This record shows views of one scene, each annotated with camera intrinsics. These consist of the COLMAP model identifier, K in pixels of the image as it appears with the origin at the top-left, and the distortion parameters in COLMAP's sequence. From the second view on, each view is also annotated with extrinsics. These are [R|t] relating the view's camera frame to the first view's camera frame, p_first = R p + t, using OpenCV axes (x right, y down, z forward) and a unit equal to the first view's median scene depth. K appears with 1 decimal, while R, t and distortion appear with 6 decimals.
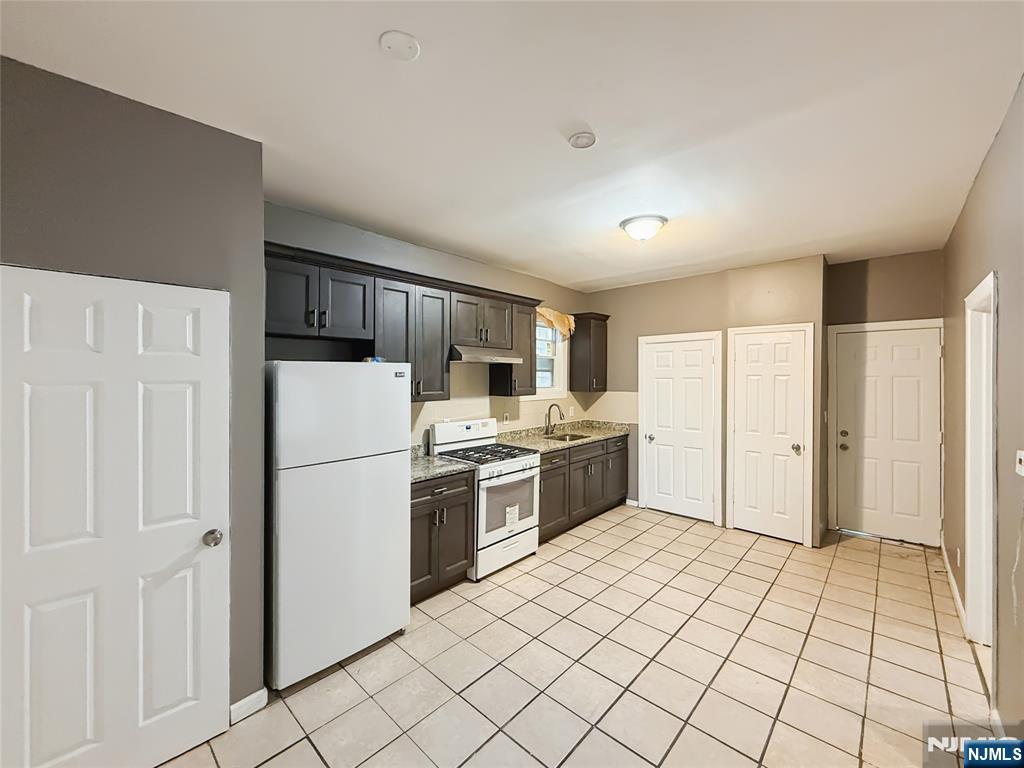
lens RADIAL K [[414.0, 0, 522.0], [0, 414.0, 374.9], [0, 0, 1]] dist [0.001308, 0.000182]
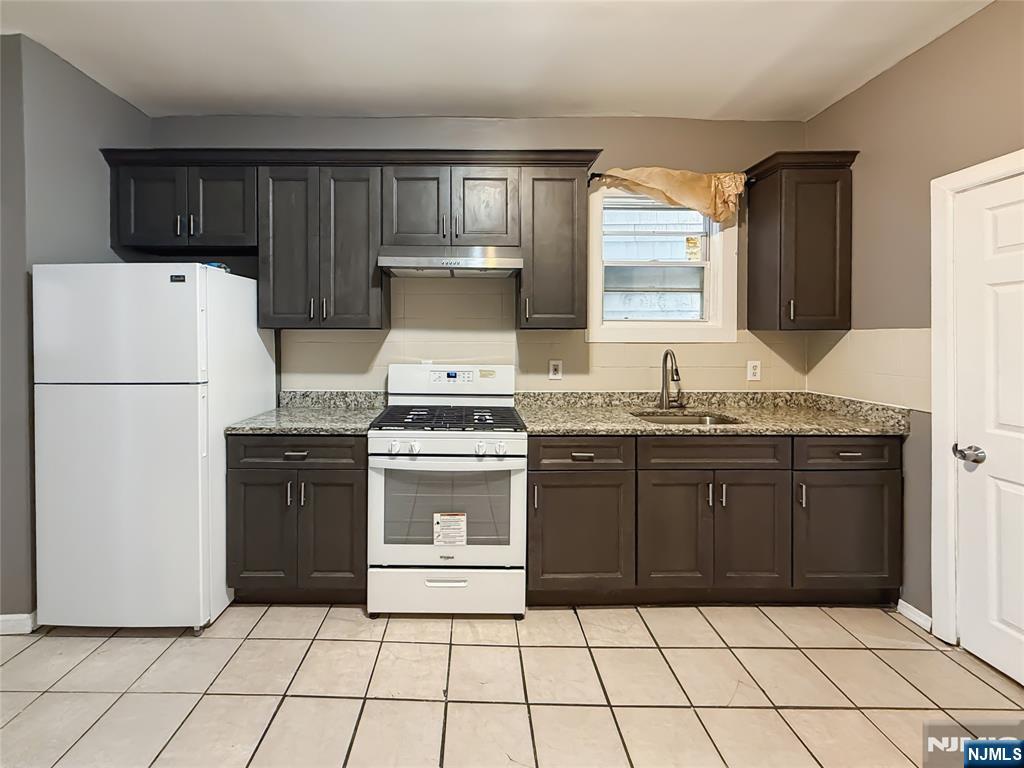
lens RADIAL K [[444.5, 0, 473.0], [0, 444.5, 337.9], [0, 0, 1]] dist [0.000399, -0.000016]
pose [[0.662077, 0.004298, -0.749424, 0.385747], [0.000134, 0.999983, 0.005853, 0.060405], [0.749436, -0.003976, 0.662065, 0.527813]]
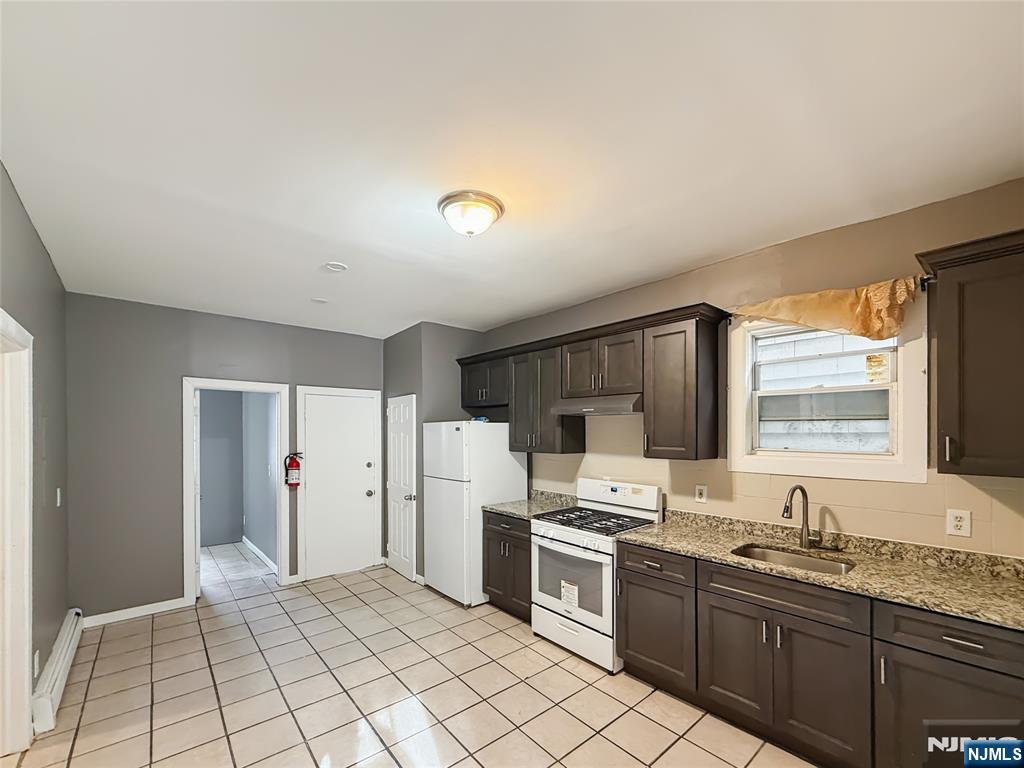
lens RADIAL K [[444.7, 0, 512.5], [0, 444.7, 431.9], [0, 0, 1]] dist [0.002469, 0.000282]
pose [[-0.146965, 0.002631, -0.989138, 0.758702], [0.005091, 0.999985, 0.001903, 0.004118], [0.989129, -0.004756, -0.146976, 0.867197]]
